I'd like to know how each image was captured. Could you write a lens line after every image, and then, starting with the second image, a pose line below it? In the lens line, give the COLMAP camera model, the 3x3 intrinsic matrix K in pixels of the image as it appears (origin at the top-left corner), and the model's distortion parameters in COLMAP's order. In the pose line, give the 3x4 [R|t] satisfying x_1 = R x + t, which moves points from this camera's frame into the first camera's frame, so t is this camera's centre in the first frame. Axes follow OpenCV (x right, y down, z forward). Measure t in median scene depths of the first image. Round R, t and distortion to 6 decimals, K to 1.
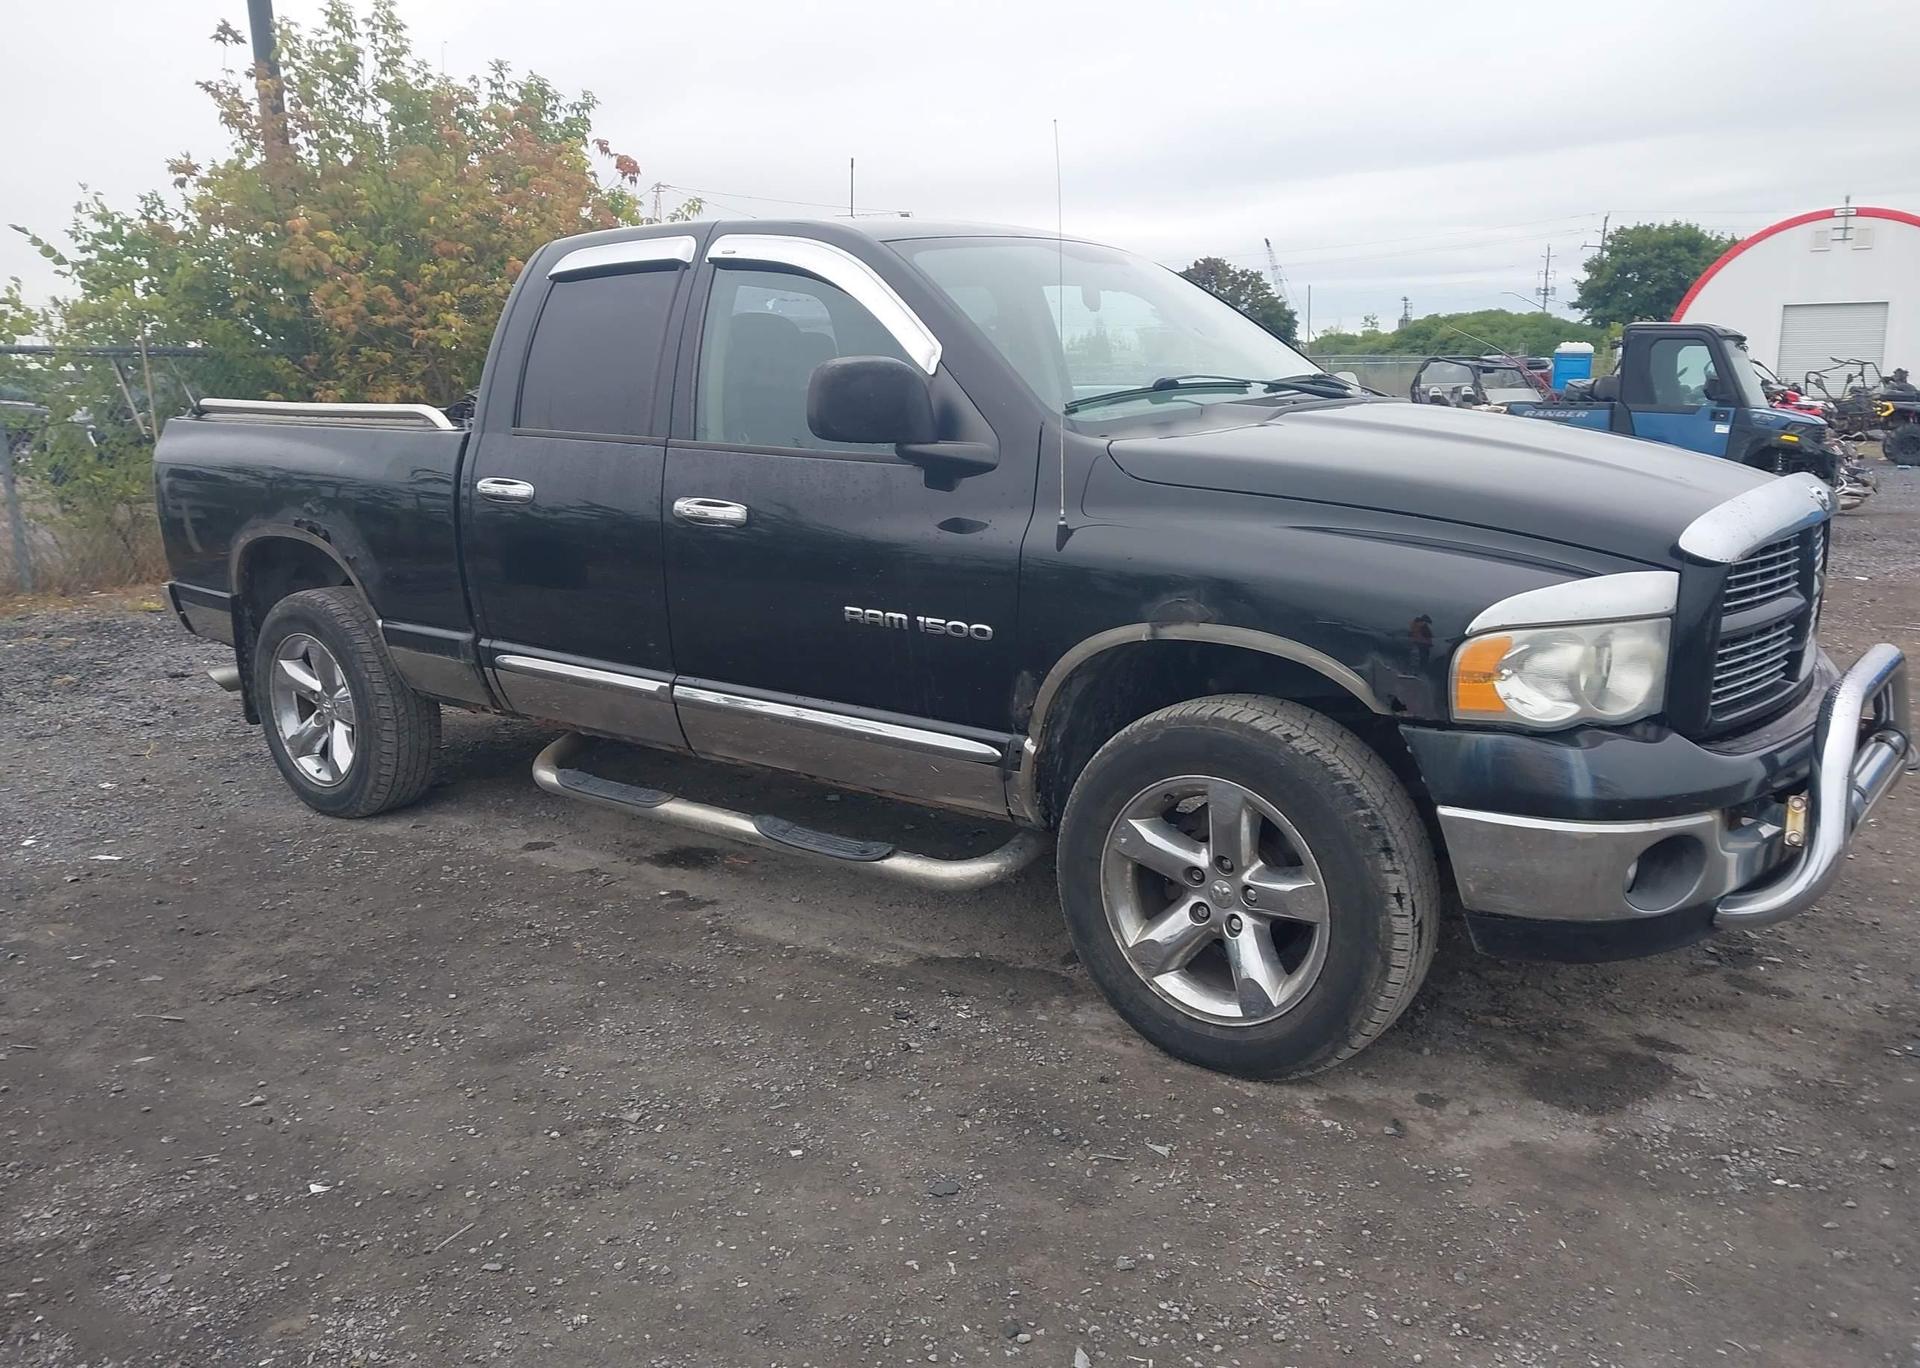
lens RADIAL K [[1530.5, 0, 964.8], [0, 1530.5, 688.0], [0, 0, 1]] dist [0.016079, -0.011917]
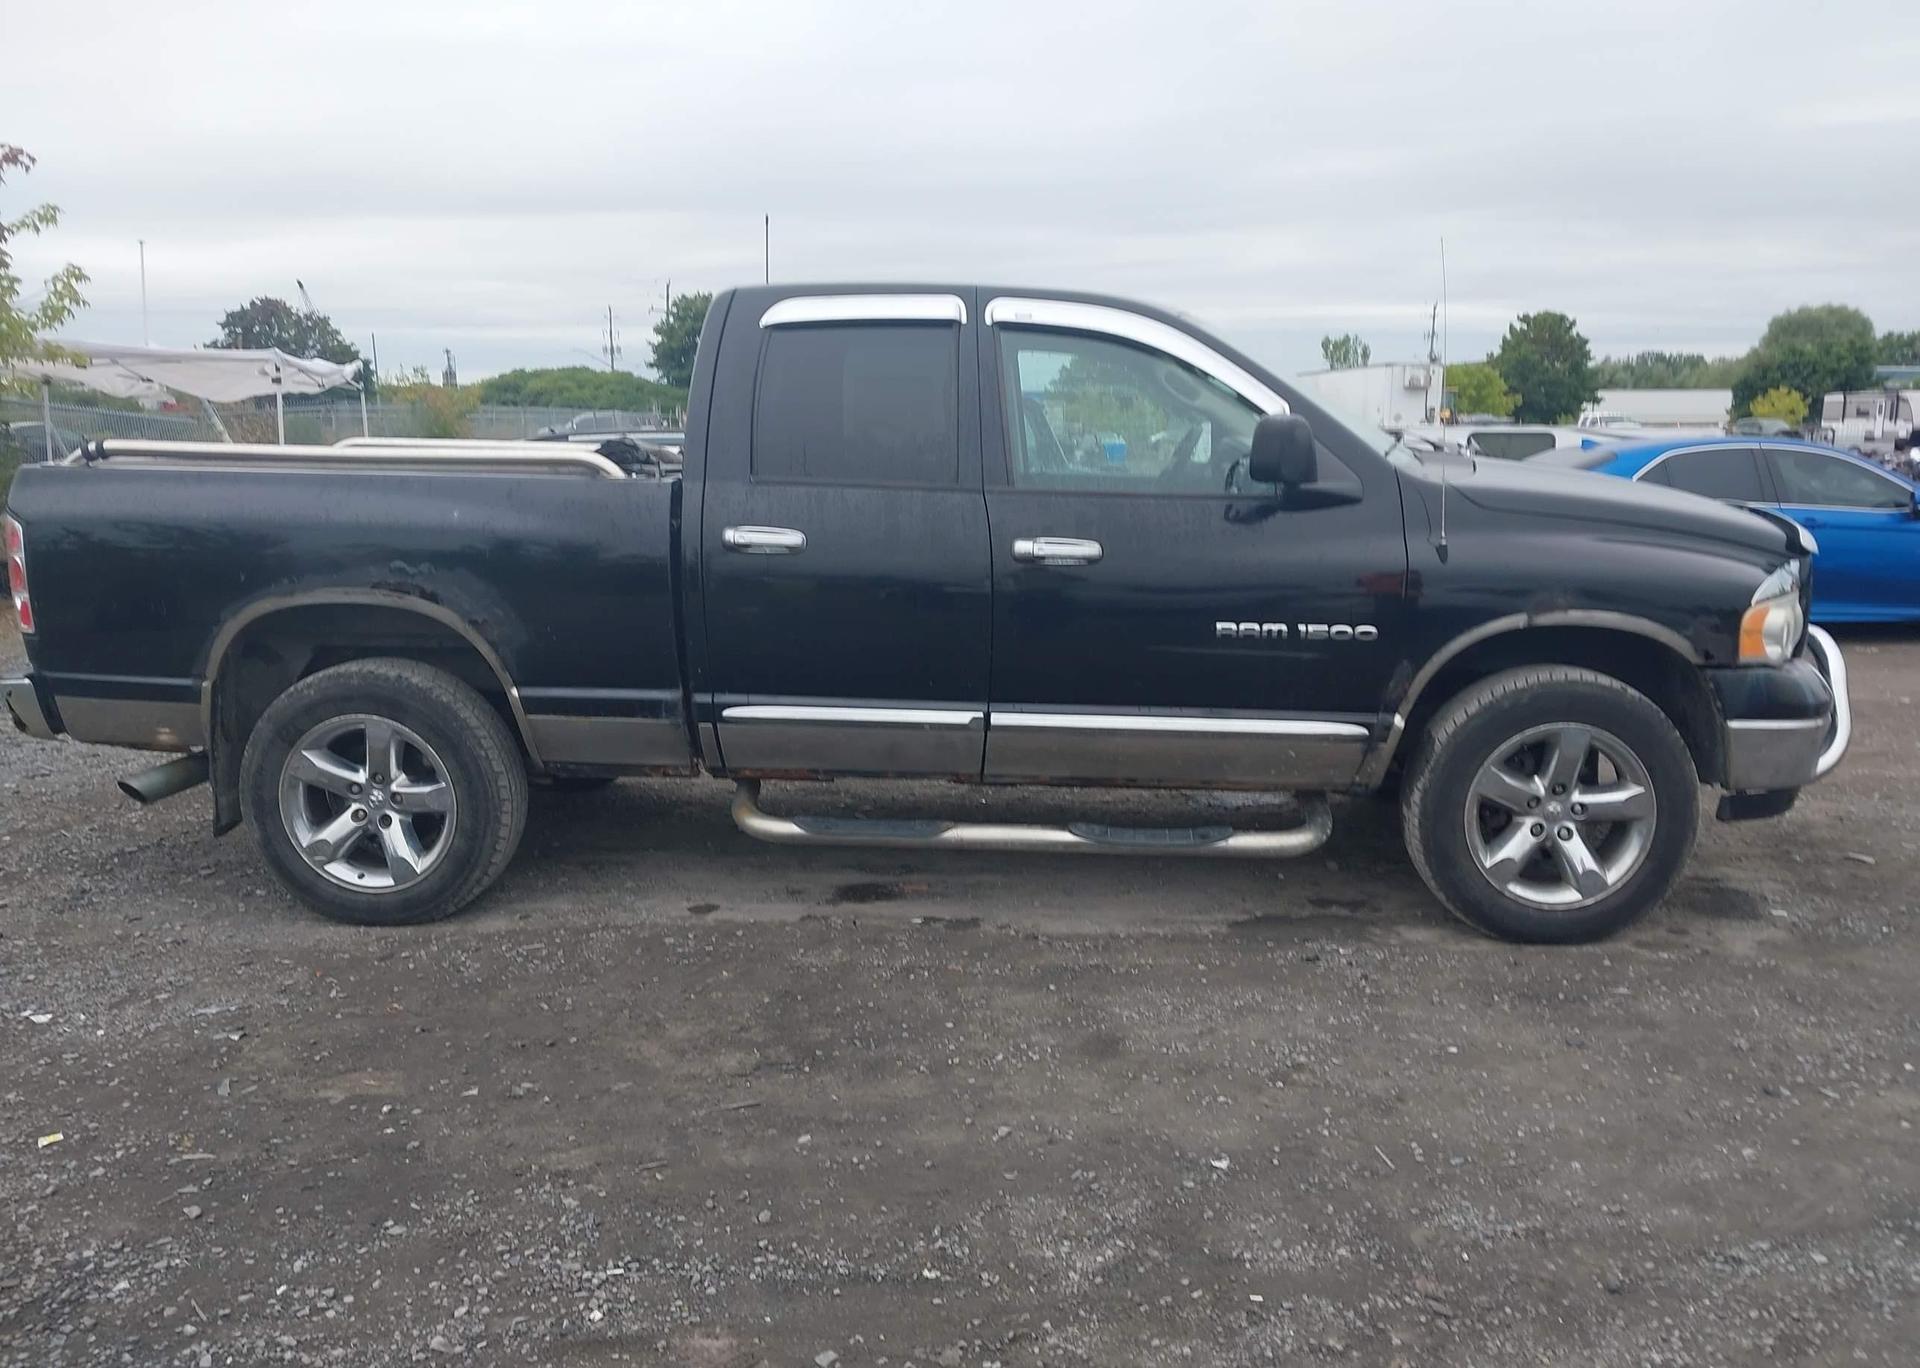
lens RADIAL K [[1530.5, 0, 964.8], [0, 1530.5, 688.0], [0, 0, 1]] dist [0.016079, -0.011917]
pose [[0.825043, -0.081903, 0.559103, -0.816972], [0.100451, 0.994939, -0.002484, -0.019251], [-0.556070, 0.058212, 0.829095, 0.127706]]
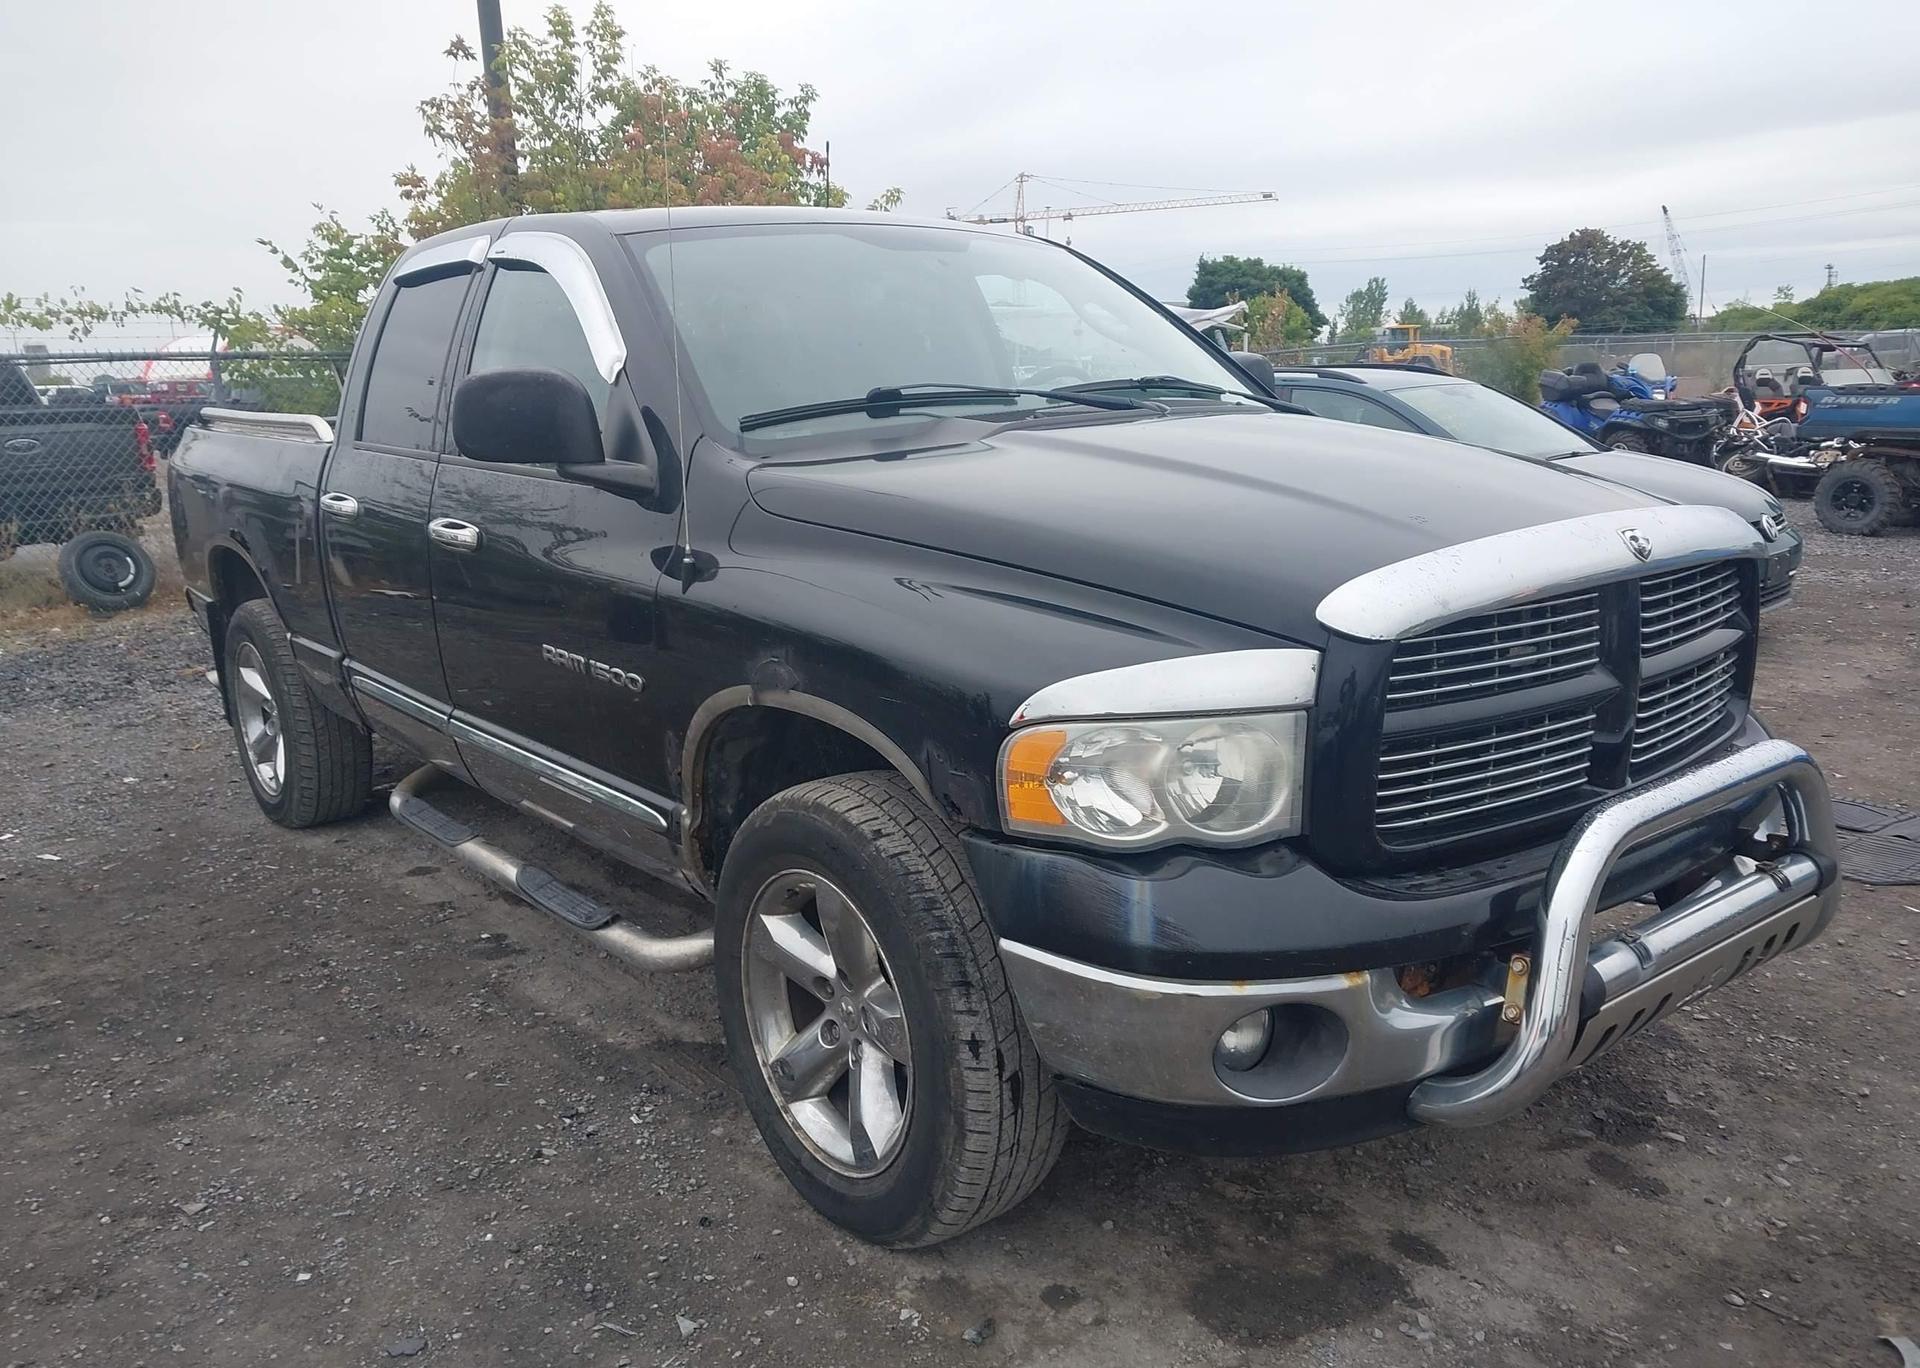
lens RADIAL K [[1530.5, 0, 964.8], [0, 1530.5, 688.0], [0, 0, 1]] dist [0.016079, -0.011917]
pose [[0.973584, 0.033535, -0.225855, 0.331415], [-0.031649, 0.999427, 0.011963, -0.042867], [0.226127, -0.004499, 0.974088, 0.166887]]
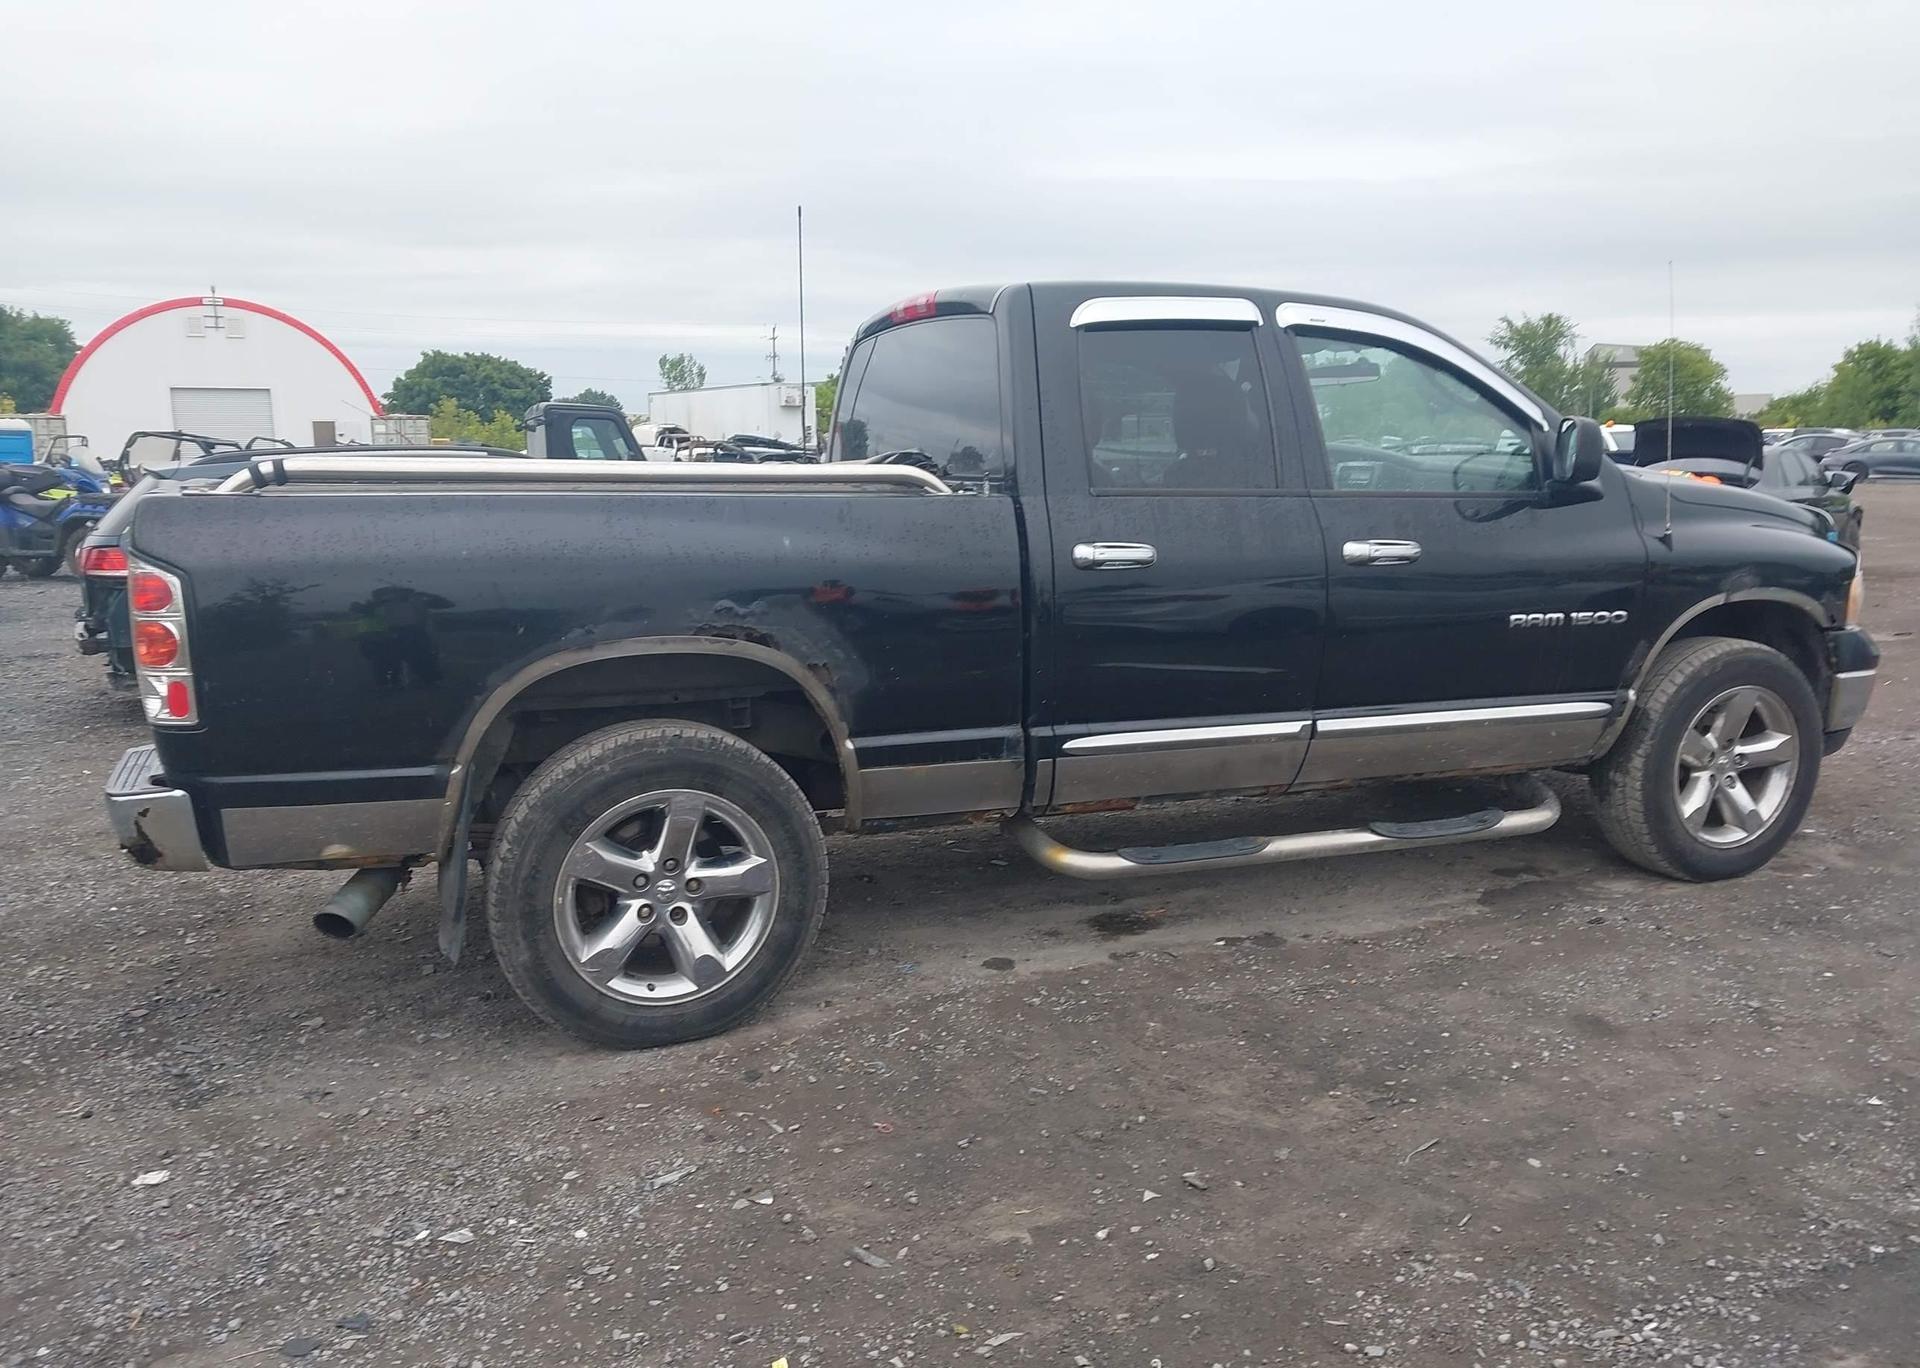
lens RADIAL K [[1517.1, 0, 975.9], [0, 1517.1, 680.0], [0, 0, 1]] dist [0.065116, -0.108984]
pose [[0.506011, -0.125299, 0.853378, -1.231749], [0.173061, 0.984021, 0.041864, -0.117299], [-0.844987, 0.126503, 0.519610, 0.665748]]
